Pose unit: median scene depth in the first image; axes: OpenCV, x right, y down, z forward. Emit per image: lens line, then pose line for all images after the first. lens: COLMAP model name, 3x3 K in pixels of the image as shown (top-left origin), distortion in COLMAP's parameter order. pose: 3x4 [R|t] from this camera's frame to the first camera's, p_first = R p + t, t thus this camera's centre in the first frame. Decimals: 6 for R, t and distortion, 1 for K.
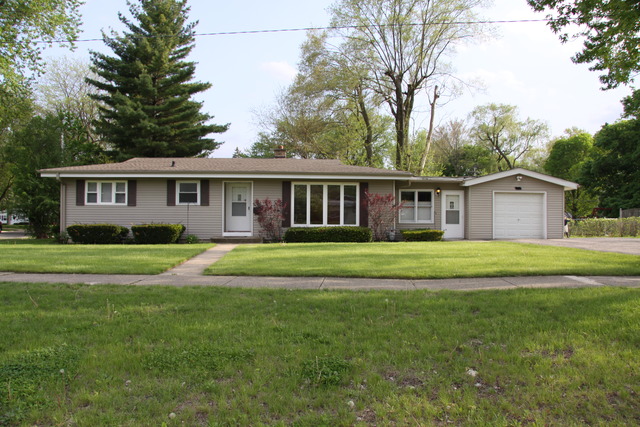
lens RADIAL K [[491.9, 0, 311.0], [0, 491.9, 219.1], [0, 0, 1]] dist [-0.179924, 0.155335]
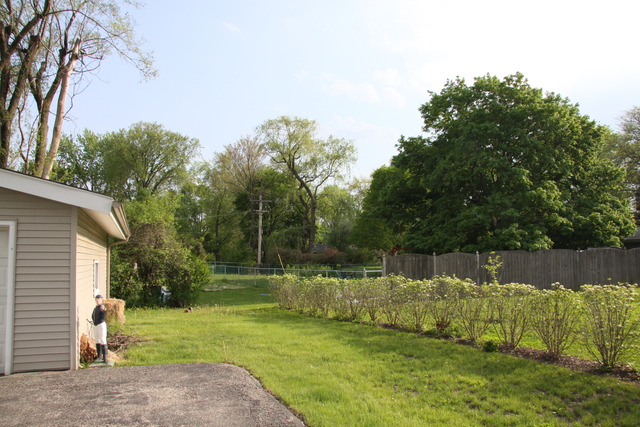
lens RADIAL K [[491.9, 0, 311.0], [0, 491.9, 219.1], [0, 0, 1]] dist [-0.179924, 0.155335]
pose [[0.960102, 0.010152, 0.279465, 0.609444], [0.009864, 0.997490, -0.070124, -0.037139], [-0.279475, 0.070083, 0.957592, 0.667976]]
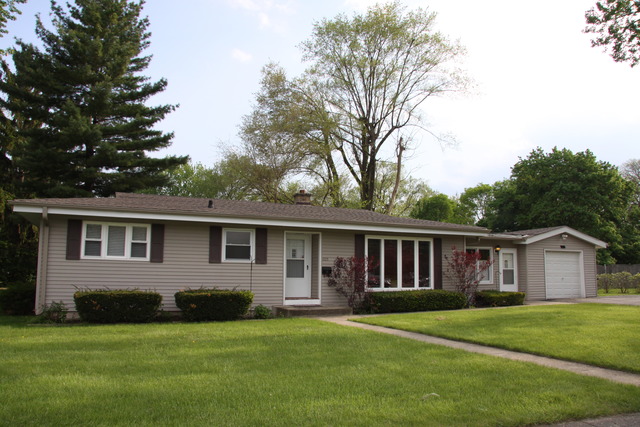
lens RADIAL K [[491.9, 0, 311.0], [0, 491.9, 219.1], [0, 0, 1]] dist [-0.179924, 0.155335]
pose [[0.933310, 0.042107, 0.356593, -0.406548], [-0.004381, 0.994362, -0.105947, -0.016213], [-0.359044, 0.097319, 0.928233, 0.281696]]
